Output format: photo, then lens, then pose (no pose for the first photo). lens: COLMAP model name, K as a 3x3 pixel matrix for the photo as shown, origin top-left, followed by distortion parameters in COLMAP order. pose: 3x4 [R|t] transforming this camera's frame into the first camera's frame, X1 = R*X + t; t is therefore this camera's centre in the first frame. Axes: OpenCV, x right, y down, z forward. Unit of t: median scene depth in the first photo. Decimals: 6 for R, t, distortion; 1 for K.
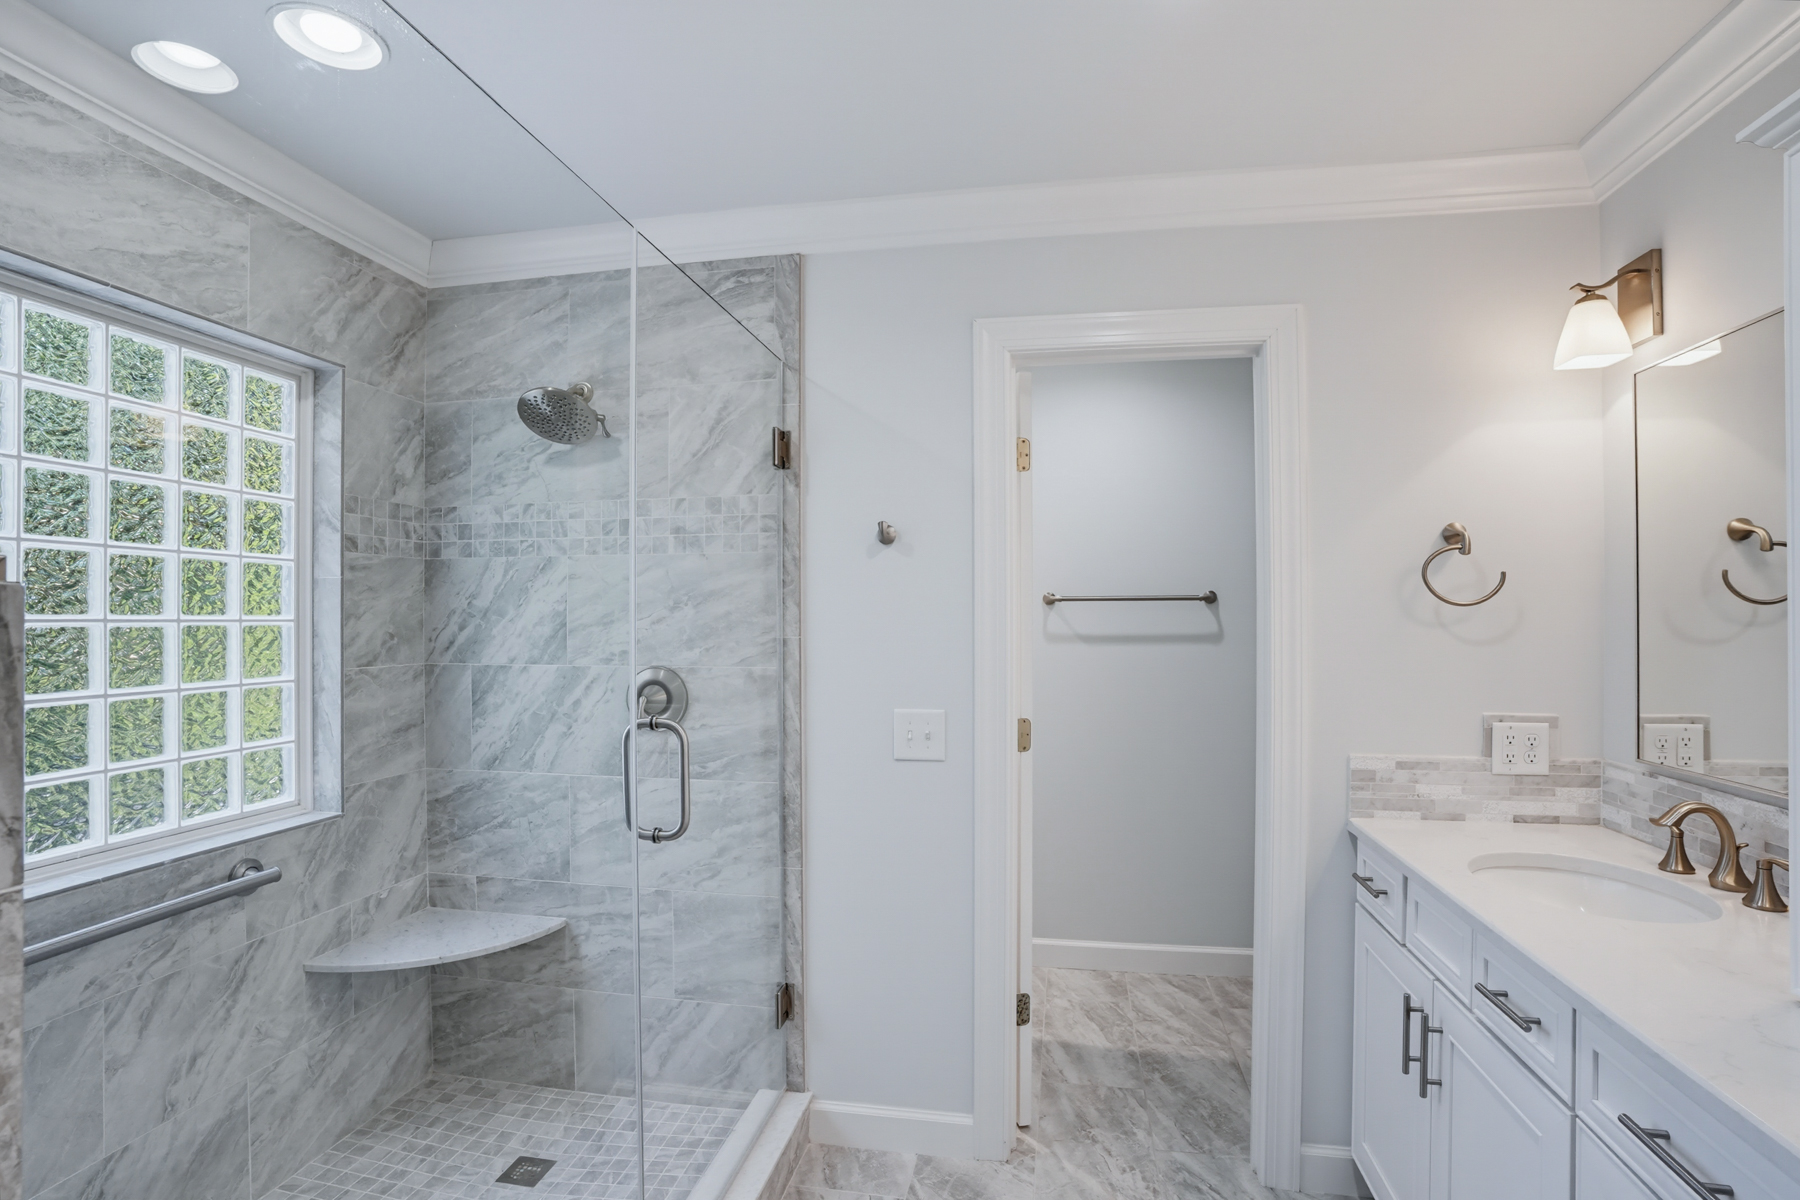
lens RADIAL K [[901.3, 0, 852.3], [0, 901.3, 619.9], [0, 0, 1]] dist [-0.069898, 0.023226]
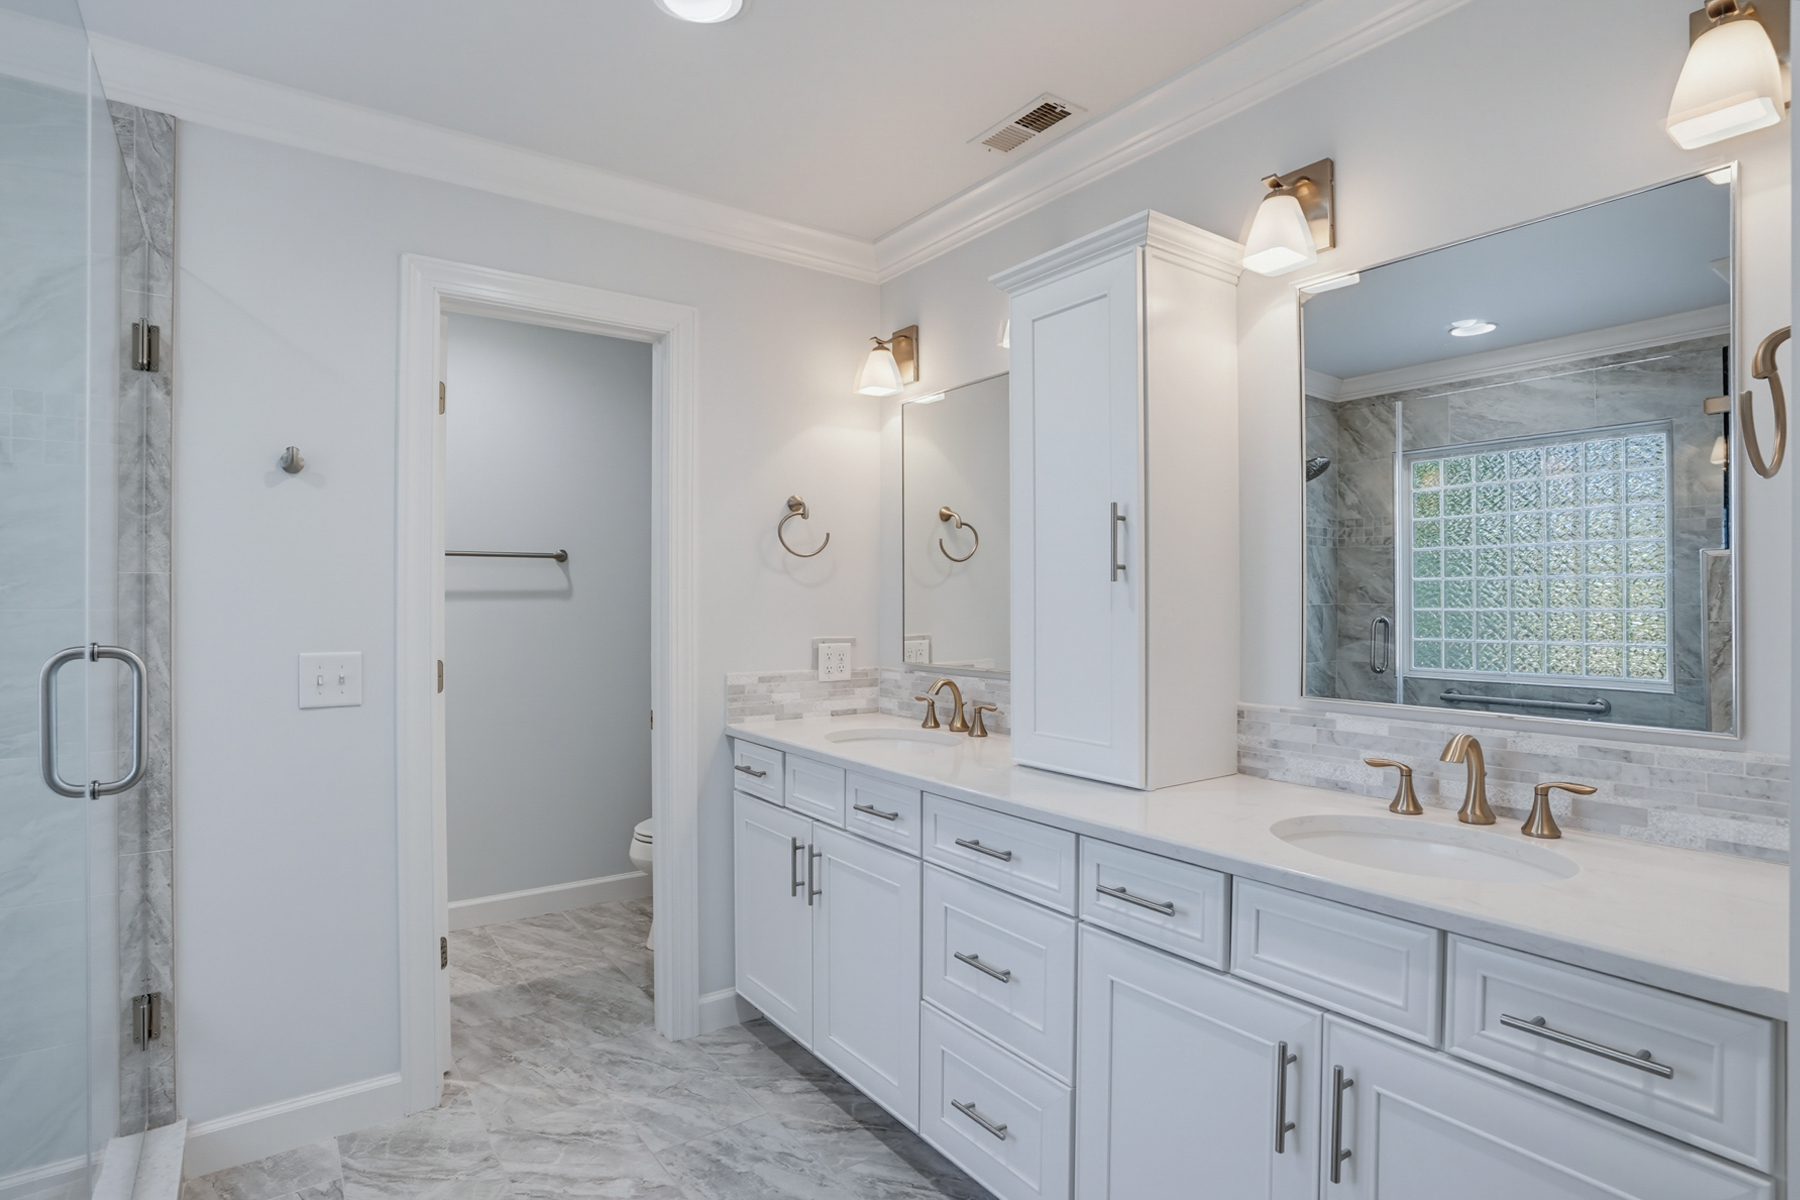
lens RADIAL K [[901.3, 0, 900.7], [0, 901.3, 584.0], [0, 0, 1]] dist [-0.069898, 0.023226]
pose [[0.683875, 0.012191, 0.729497, -0.190415], [-0.004195, 0.999910, -0.012777, 0.038358], [-0.729587, 0.005678, 0.683864, -0.052051]]
